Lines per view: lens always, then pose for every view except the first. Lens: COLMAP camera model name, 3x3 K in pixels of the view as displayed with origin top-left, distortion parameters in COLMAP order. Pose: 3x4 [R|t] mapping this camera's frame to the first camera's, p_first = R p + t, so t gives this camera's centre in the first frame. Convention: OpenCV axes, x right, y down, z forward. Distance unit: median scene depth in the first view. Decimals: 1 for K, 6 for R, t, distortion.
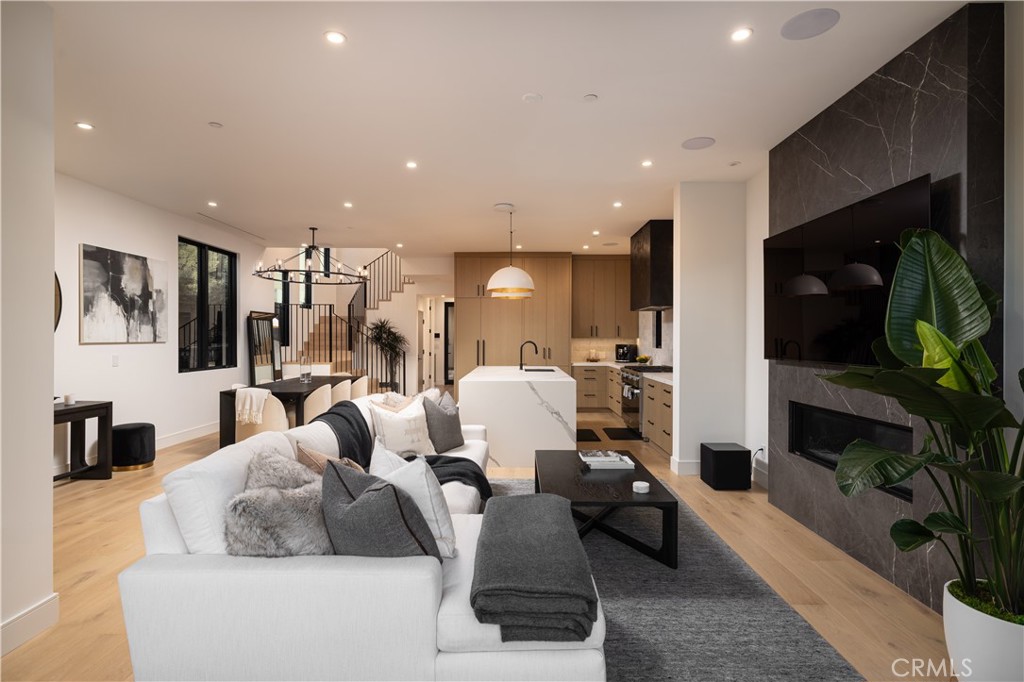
lens RADIAL K [[515.1, 0, 516.3], [0, 515.1, 340.2], [0, 0, 1]] dist [0.000779, 0.000017]
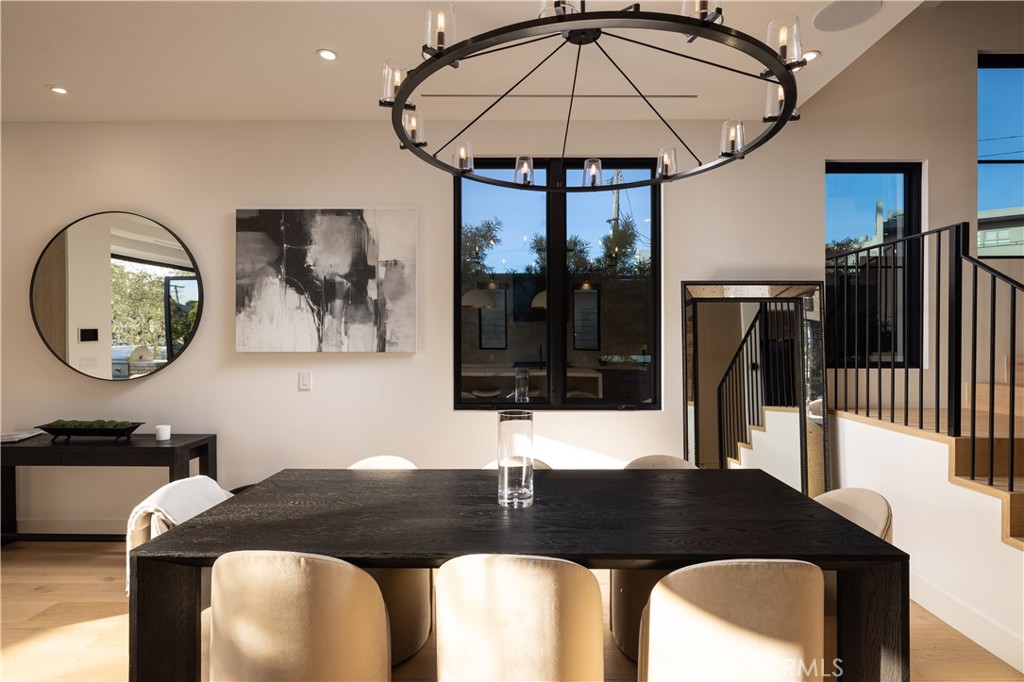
lens RADIAL K [[488.8, 0, 514.7], [0, 488.8, 336.6], [0, 0, 1]] dist [0.005919, 0.000363]
pose [[-0.005069, -0.001616, -0.999986, -0.163831], [-0.002478, 0.999996, -0.001604, -0.014392], [0.999984, 0.002470, -0.005073, 1.226754]]
